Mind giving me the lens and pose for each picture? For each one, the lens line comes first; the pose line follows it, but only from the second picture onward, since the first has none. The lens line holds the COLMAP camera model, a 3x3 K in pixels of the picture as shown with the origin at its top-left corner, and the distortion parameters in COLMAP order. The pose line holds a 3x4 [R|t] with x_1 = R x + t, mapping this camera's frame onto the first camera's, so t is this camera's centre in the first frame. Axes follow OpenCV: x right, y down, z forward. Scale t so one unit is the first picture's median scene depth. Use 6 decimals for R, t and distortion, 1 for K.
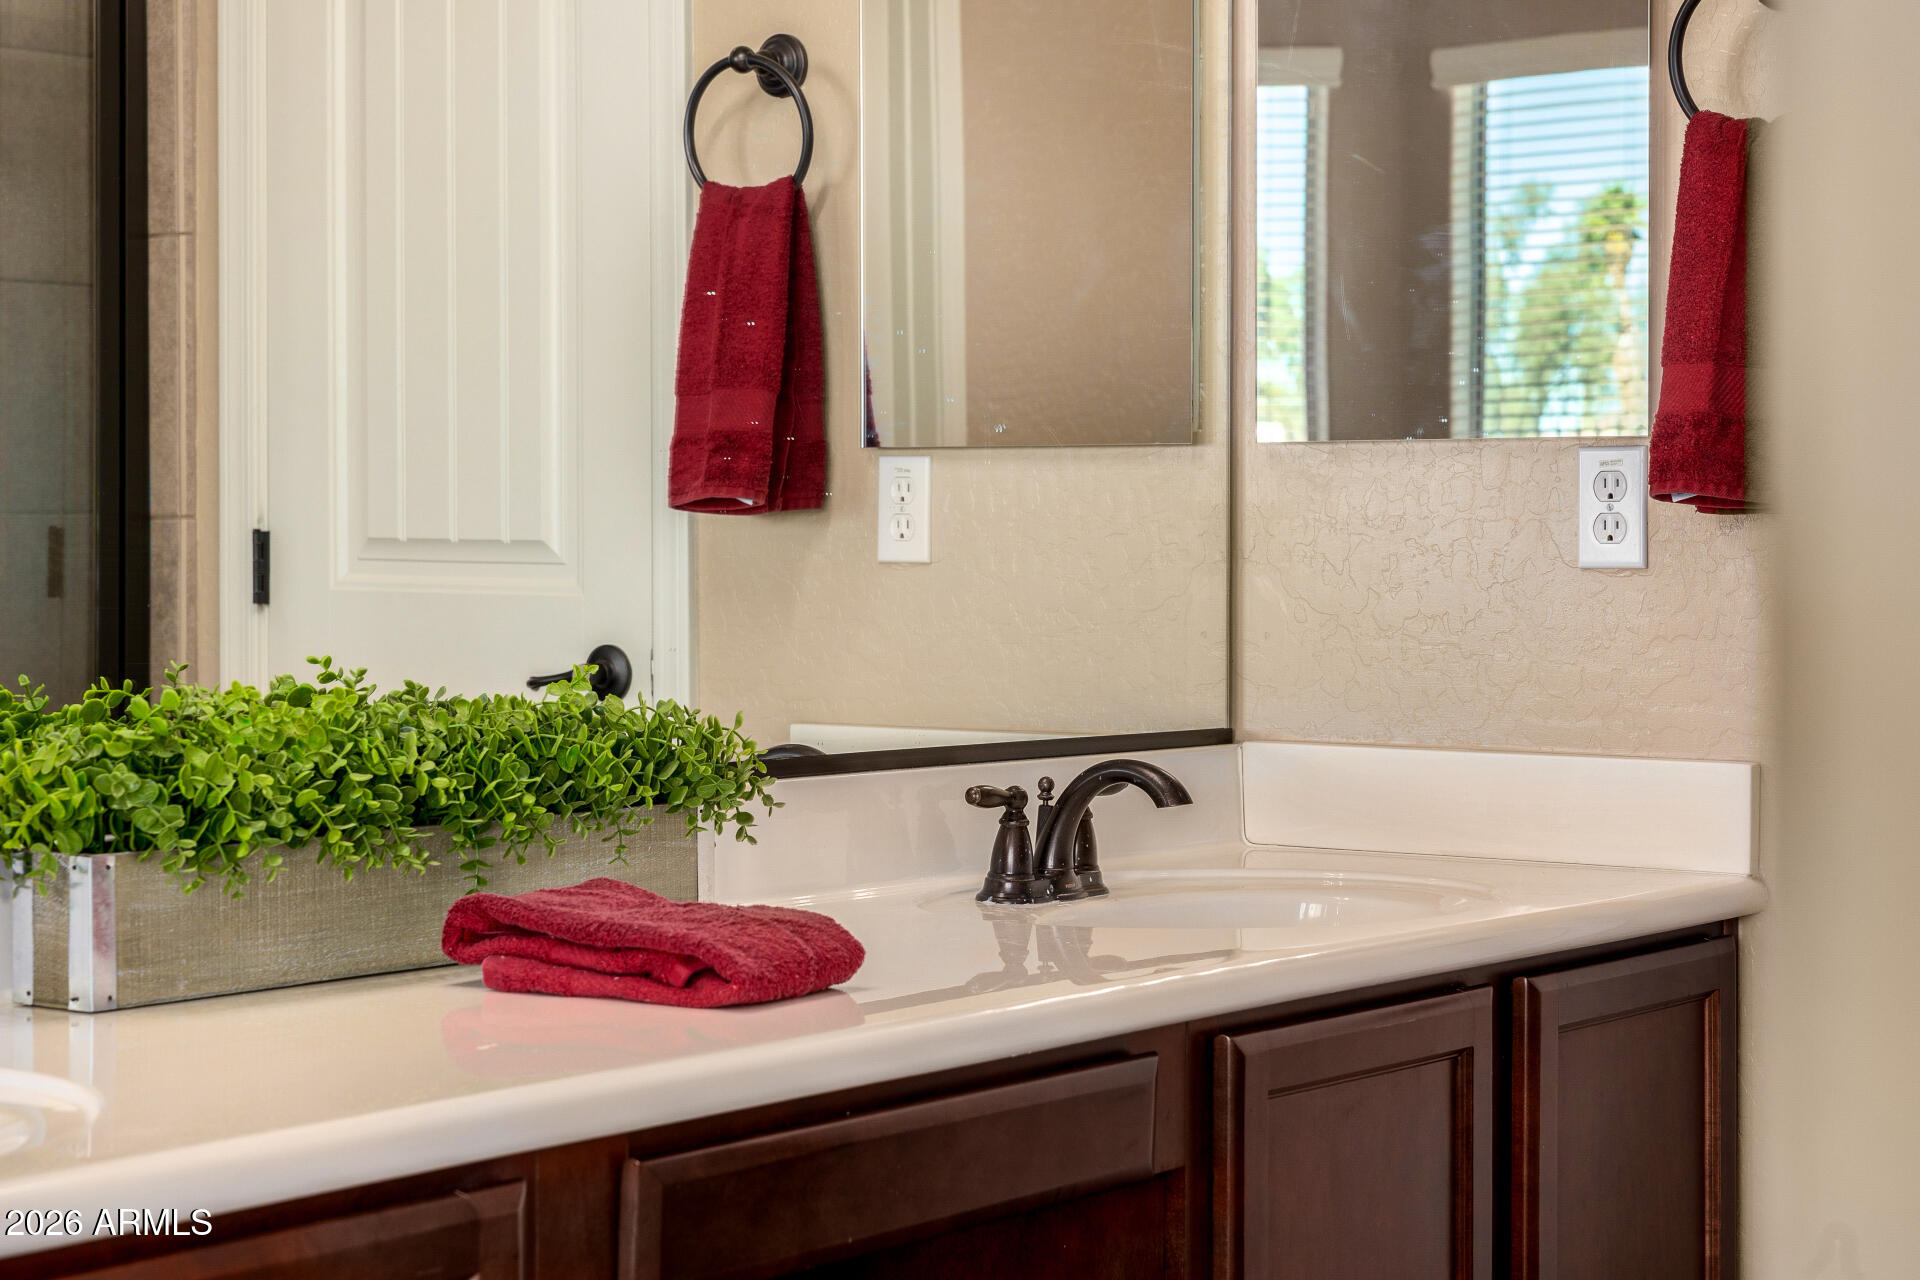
lens RADIAL K [[3766.3, 0, 961.4], [0, 3766.3, 637.0], [0, 0, 1]] dist [-0.005513, 0.000000]
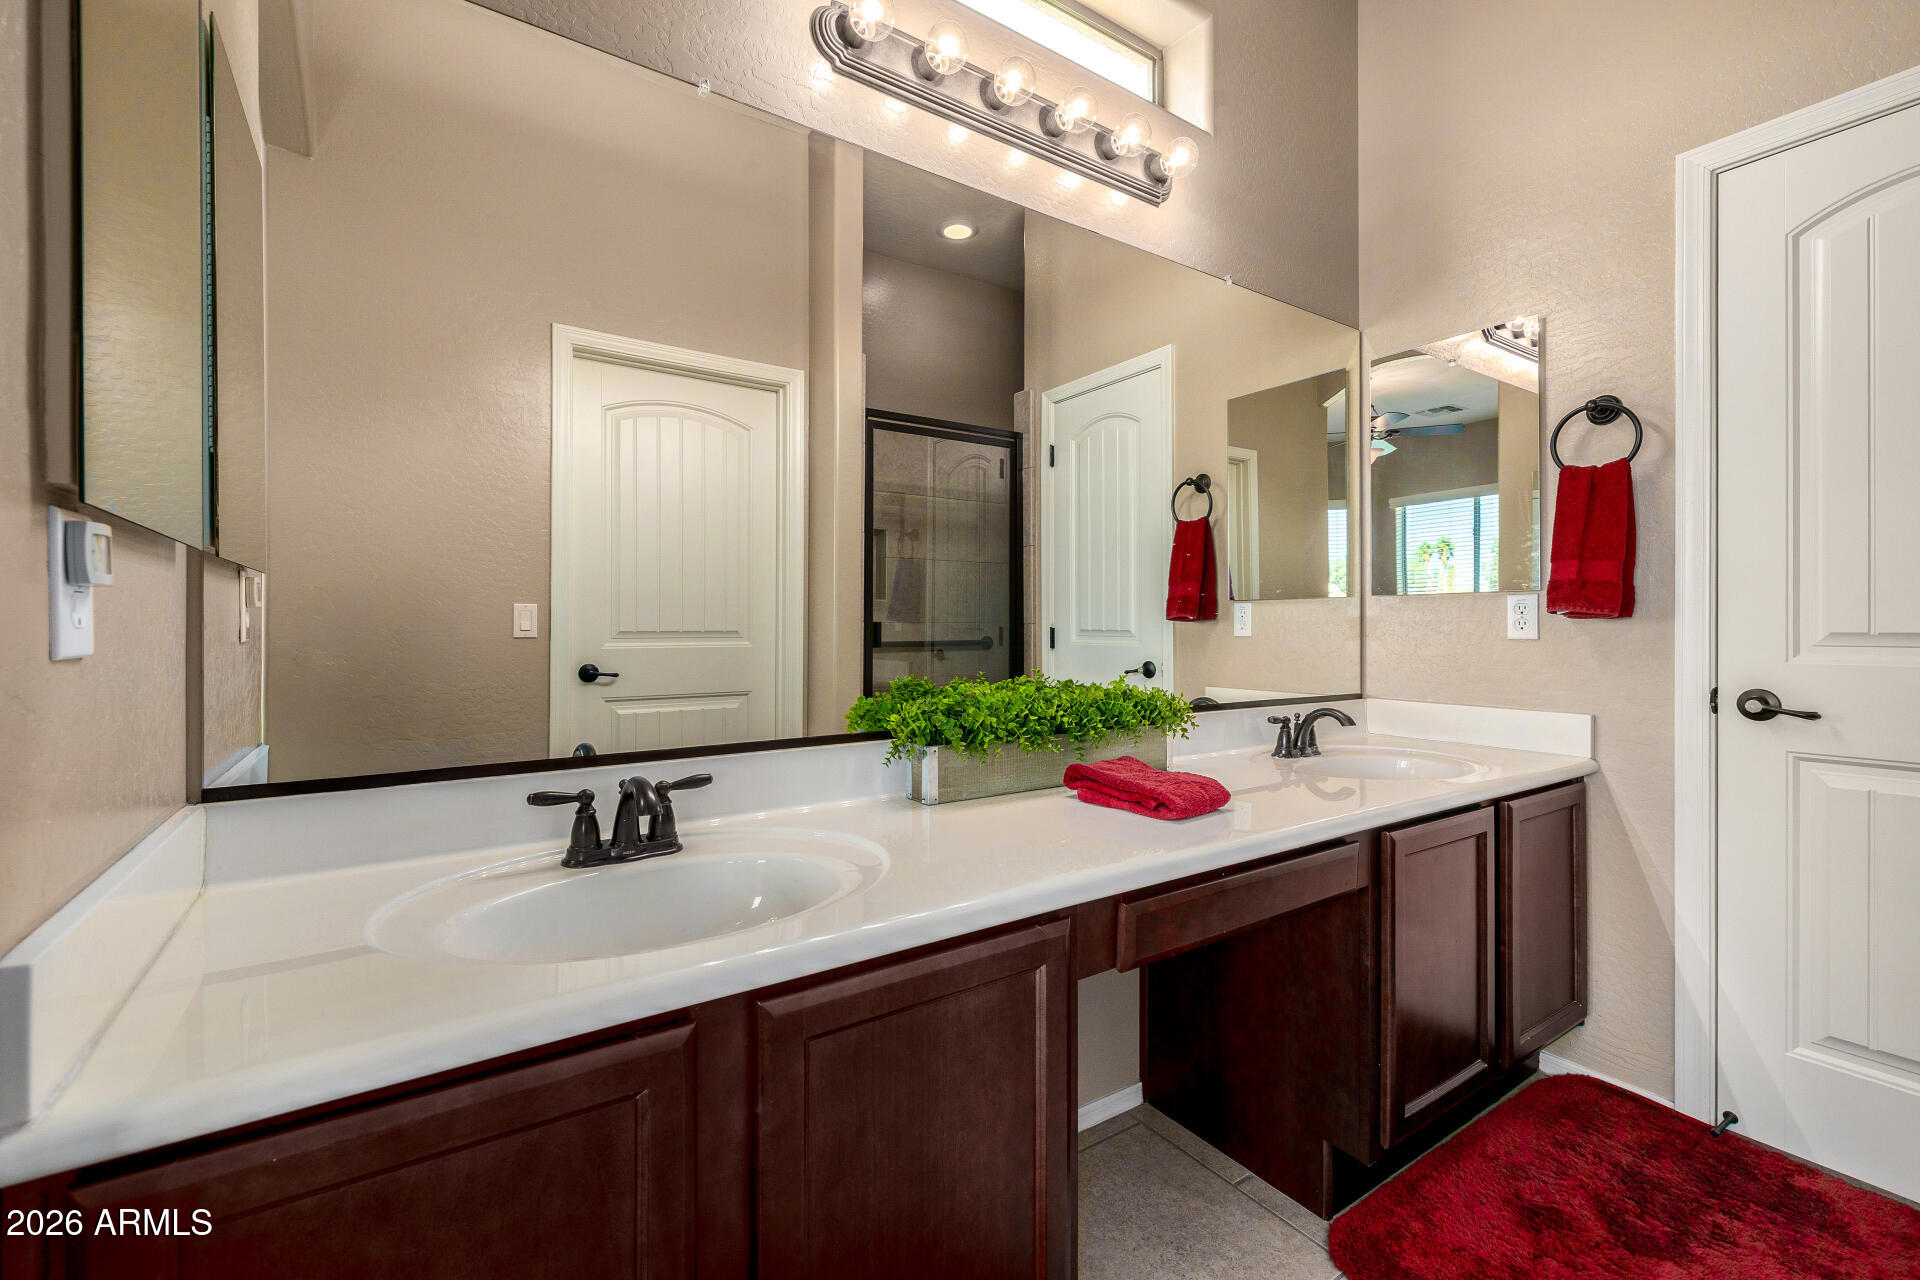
lens RADIAL K [[816.0, 0, 961.6], [0, 816.0, 627.5], [0, 0, 1]] dist [0.003566, -0.000241]
pose [[0.941852, -0.003123, -0.336012, -0.009381], [-0.006698, 0.999584, -0.028066, -0.008599], [0.335960, 0.028685, 0.941439, 0.354129]]
